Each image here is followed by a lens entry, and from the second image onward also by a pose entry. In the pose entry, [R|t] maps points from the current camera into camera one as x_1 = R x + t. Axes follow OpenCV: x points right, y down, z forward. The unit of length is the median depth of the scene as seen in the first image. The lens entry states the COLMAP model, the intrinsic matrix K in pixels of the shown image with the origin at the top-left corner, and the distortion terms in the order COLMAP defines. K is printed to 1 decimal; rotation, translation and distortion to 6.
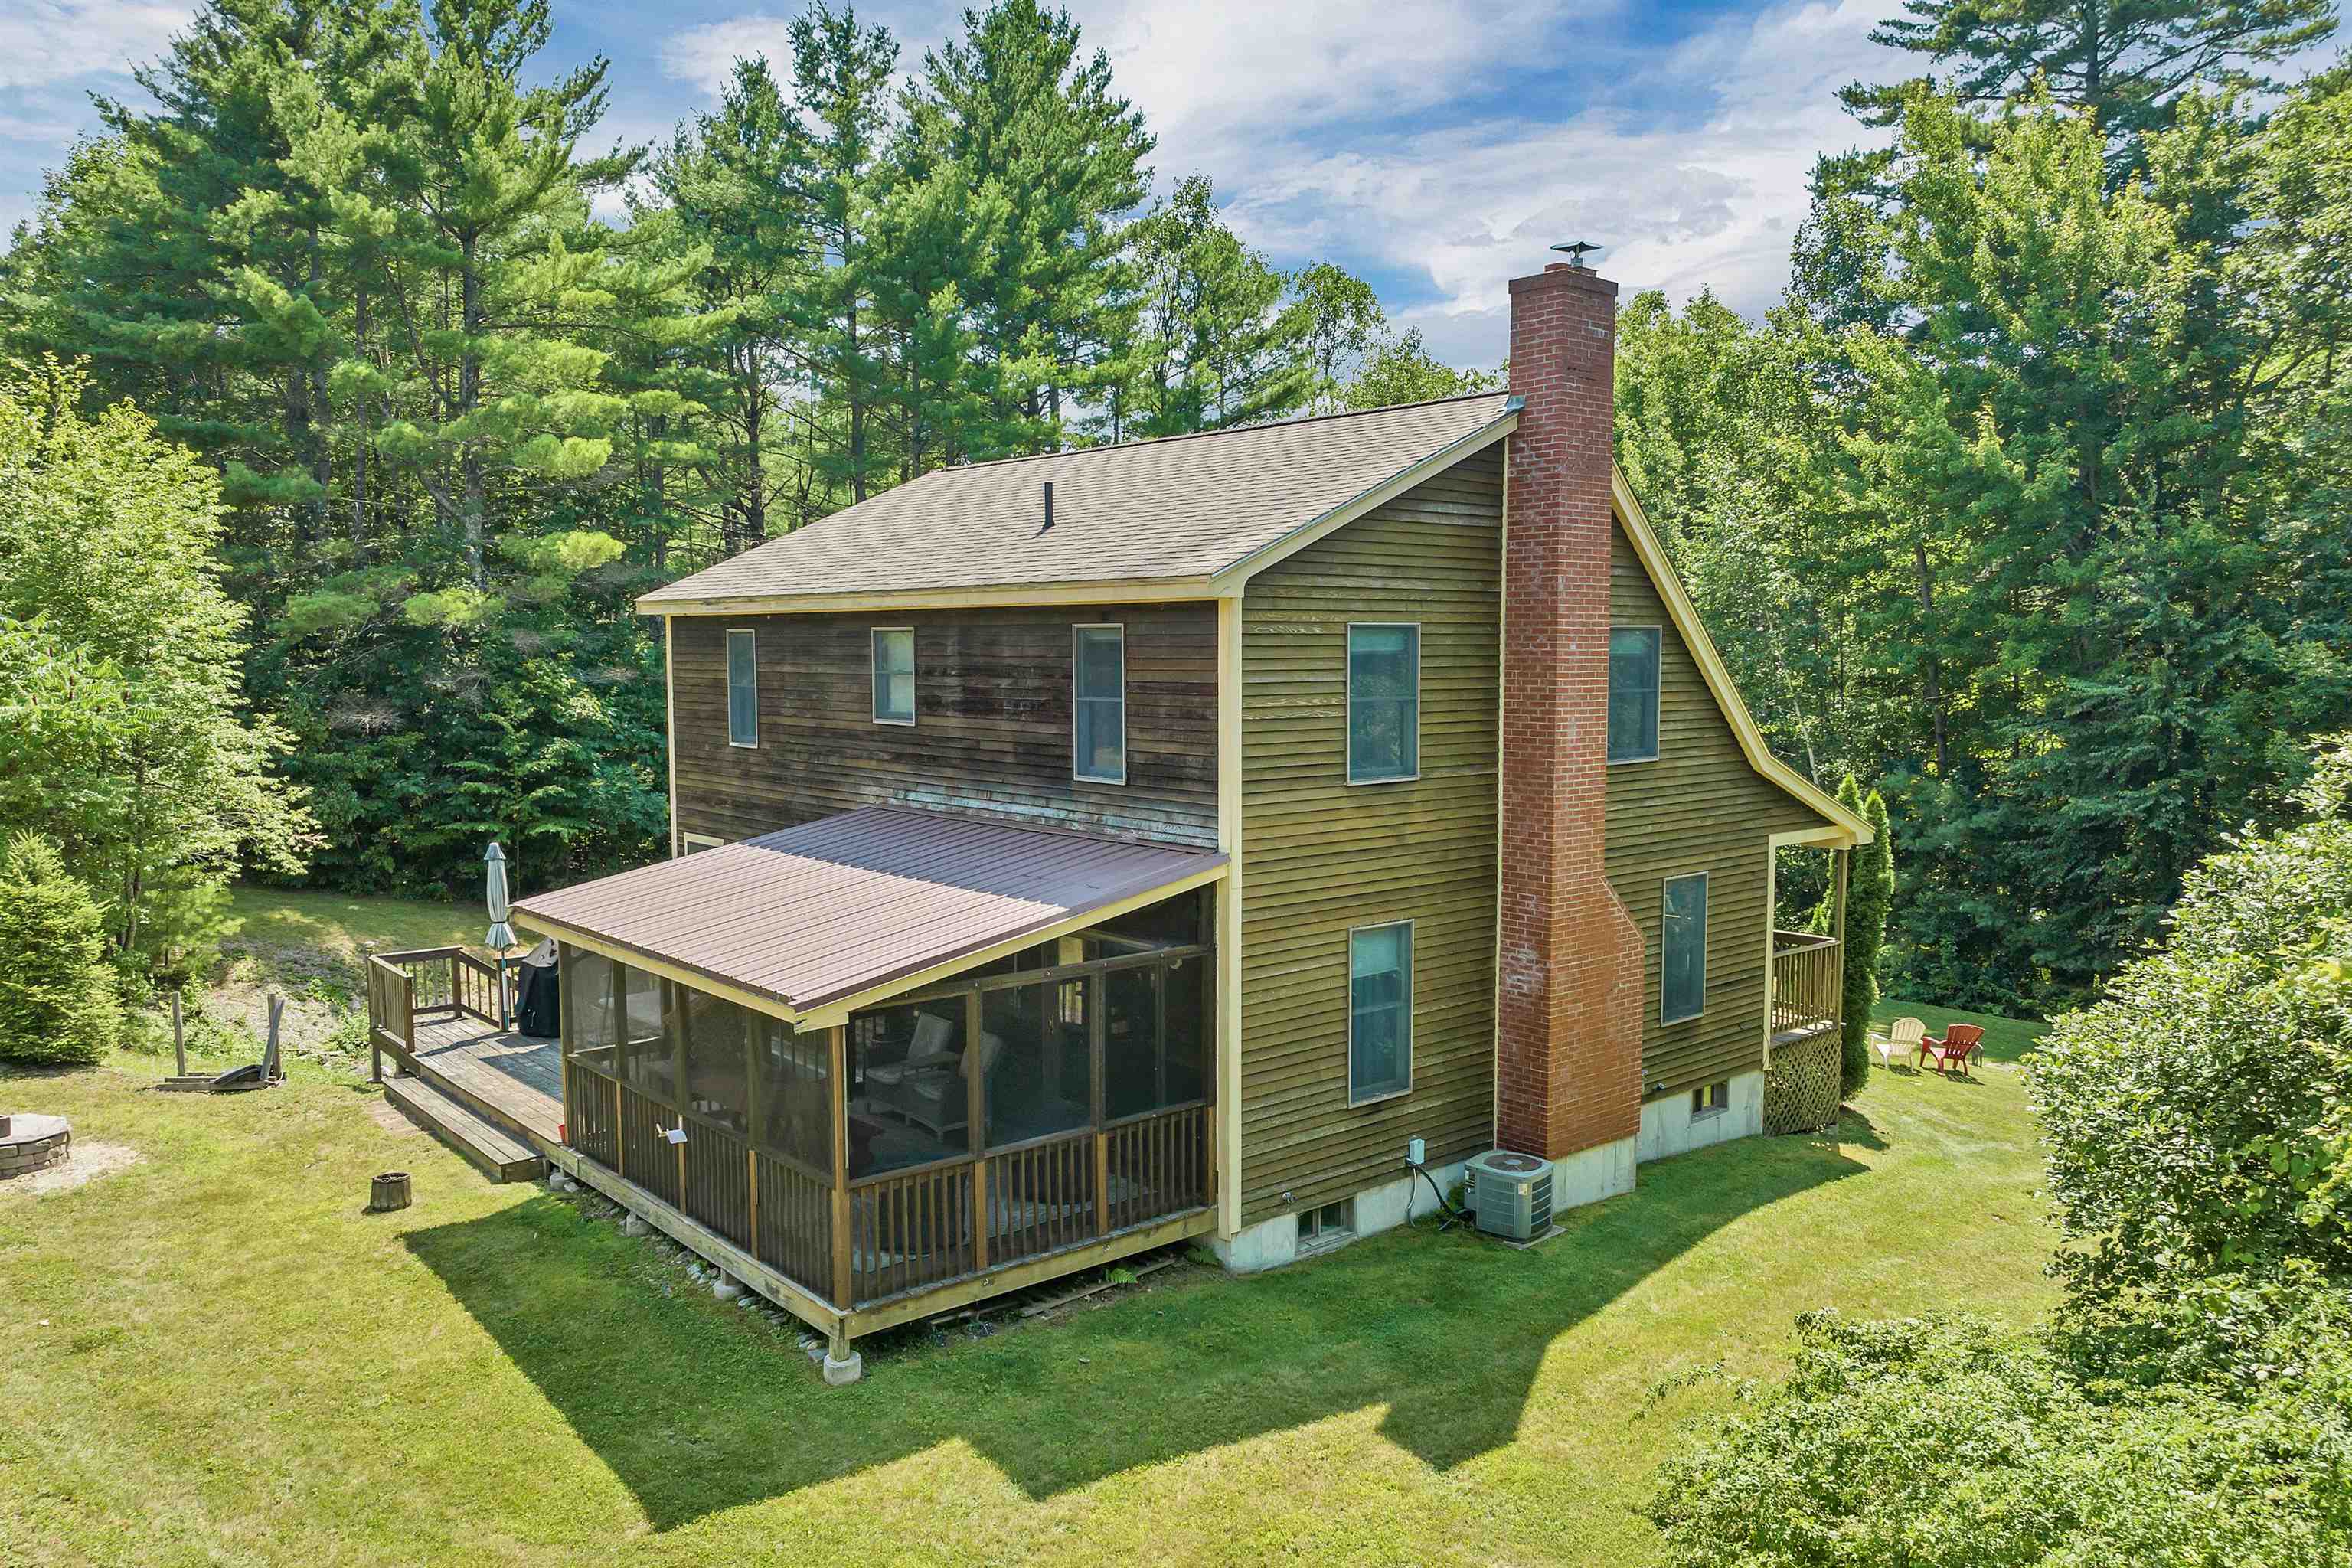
lens RADIAL K [[1662.0, 0, 1178.0], [0, 1662.0, 778.8], [0, 0, 1]] dist [-0.007367, -0.006669]
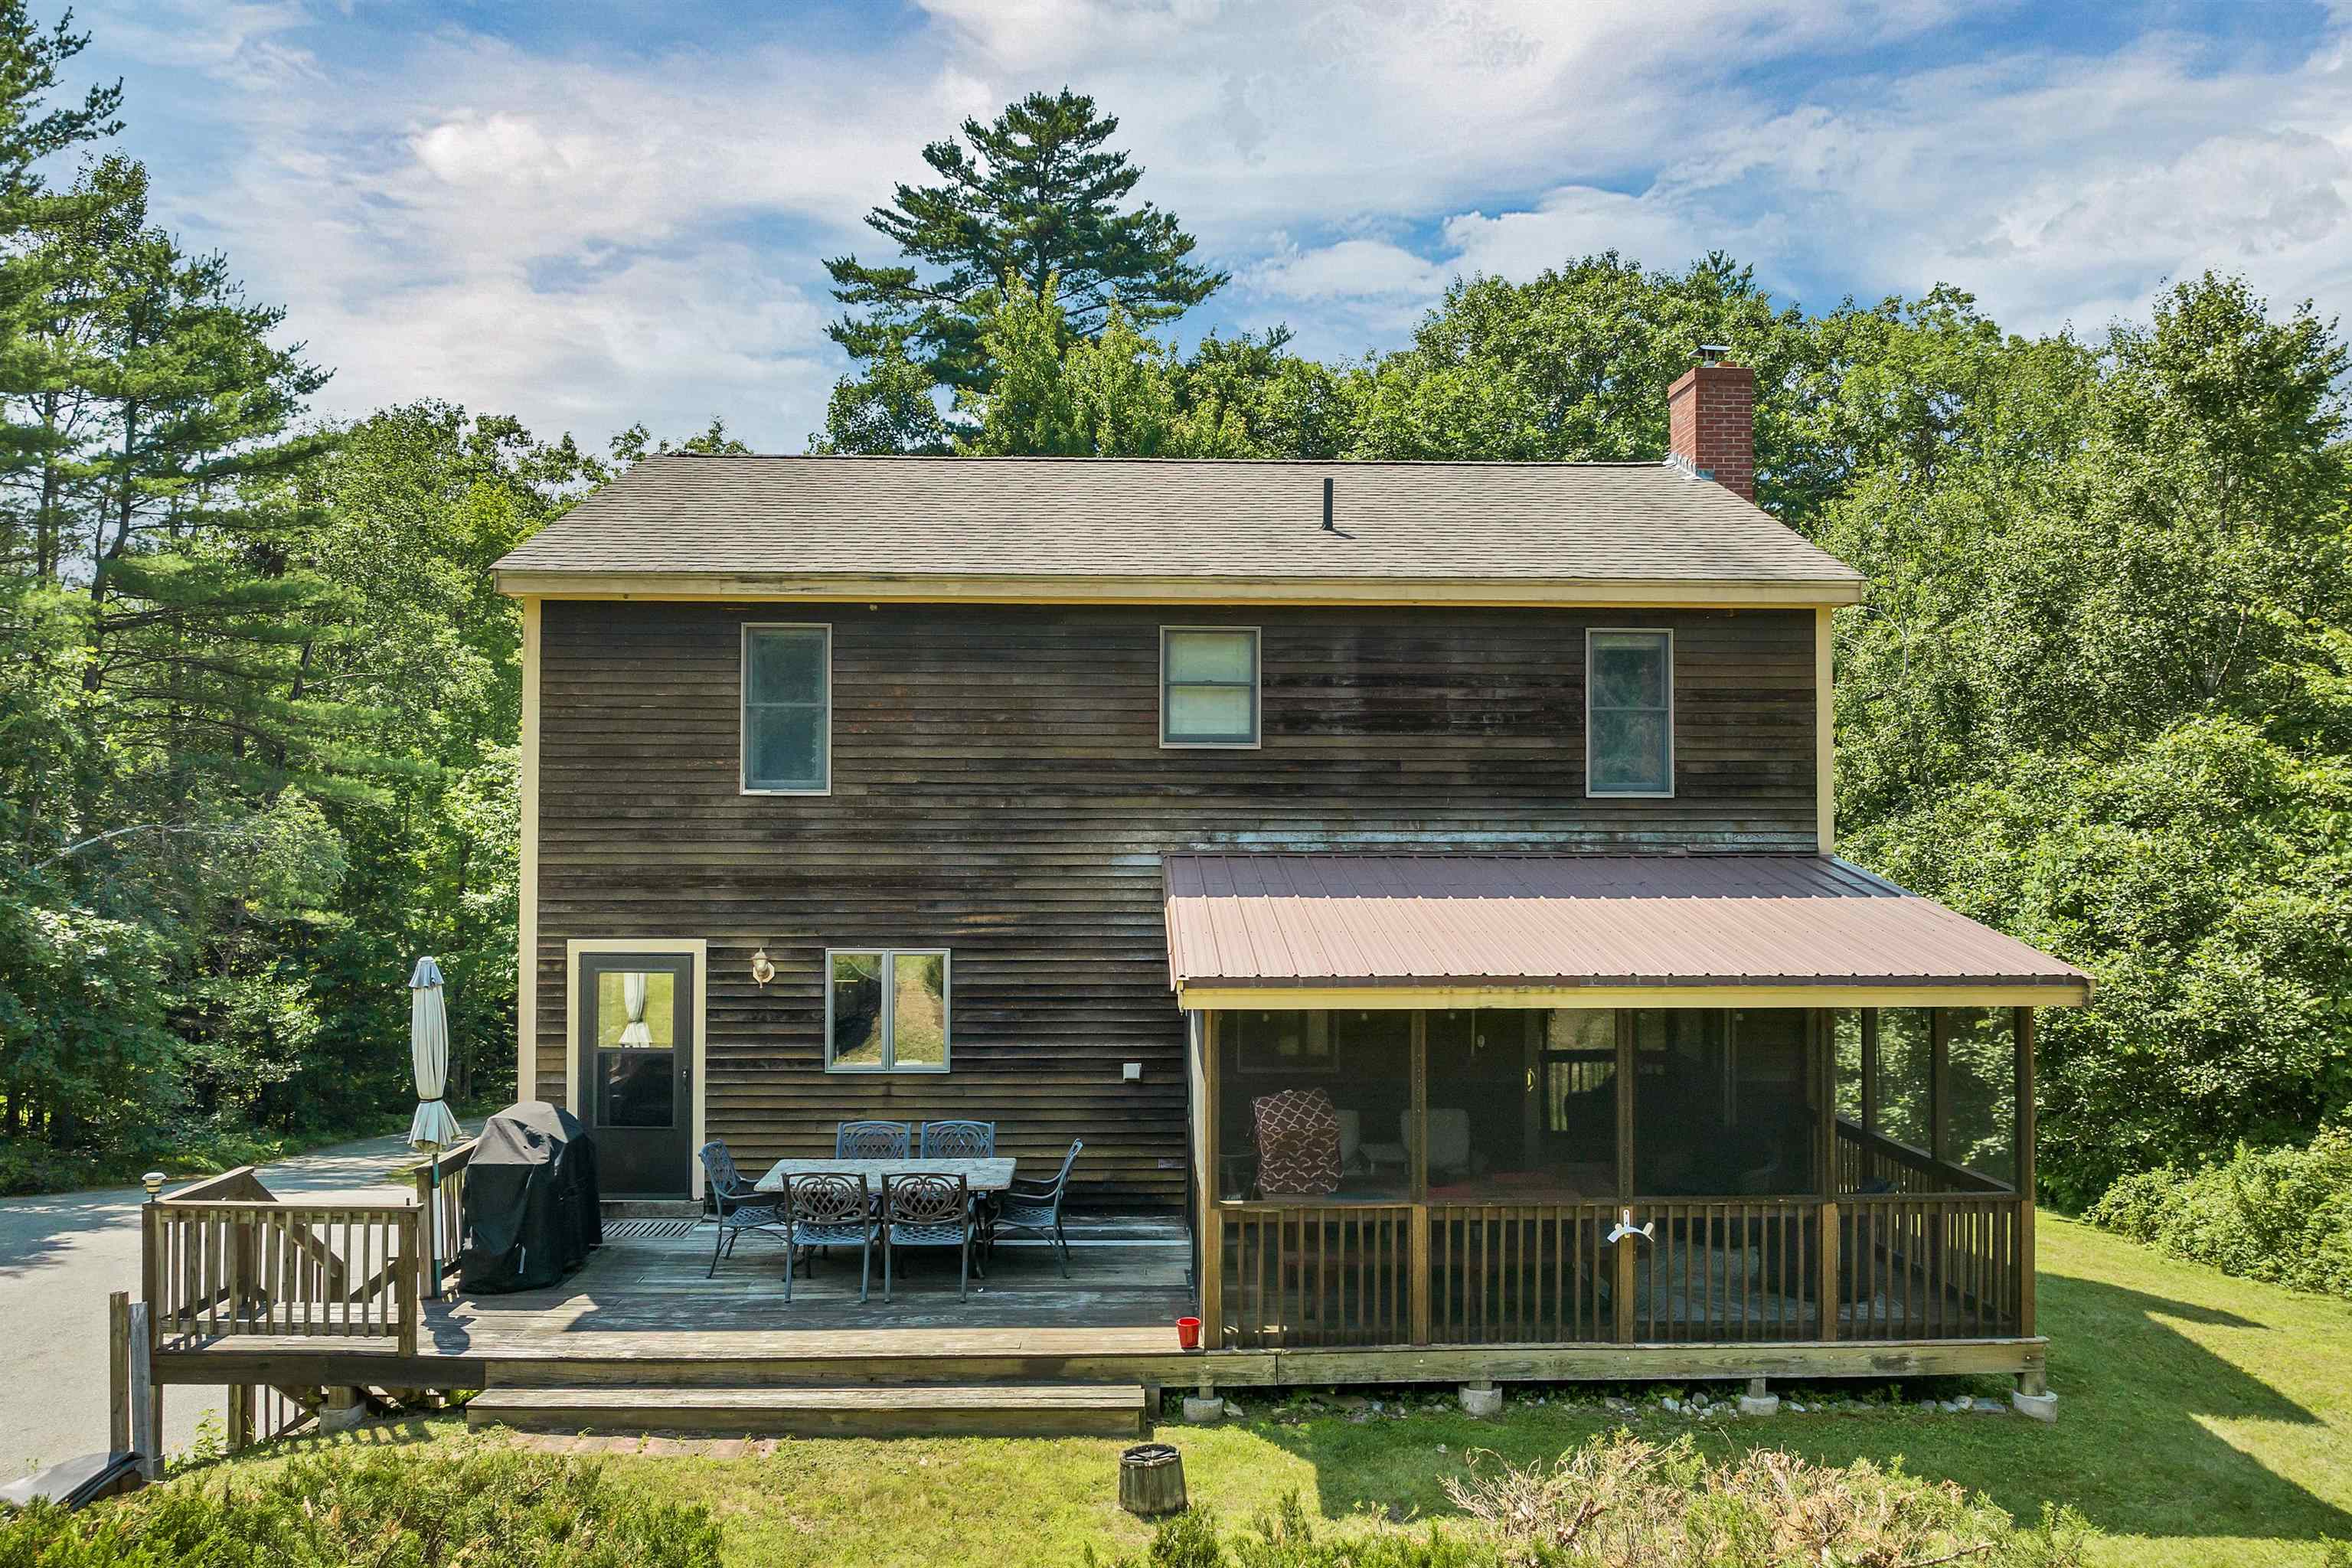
lens RADIAL K [[1662.0, 0, 1178.7], [0, 1662.0, 798.5], [0, 0, 1]] dist [-0.007367, -0.006669]
pose [[0.630173, 0.014227, 0.776324, -0.842364], [0.059341, 0.996025, -0.066423, 0.045084], [-0.774184, 0.087926, 0.626824, 0.552234]]
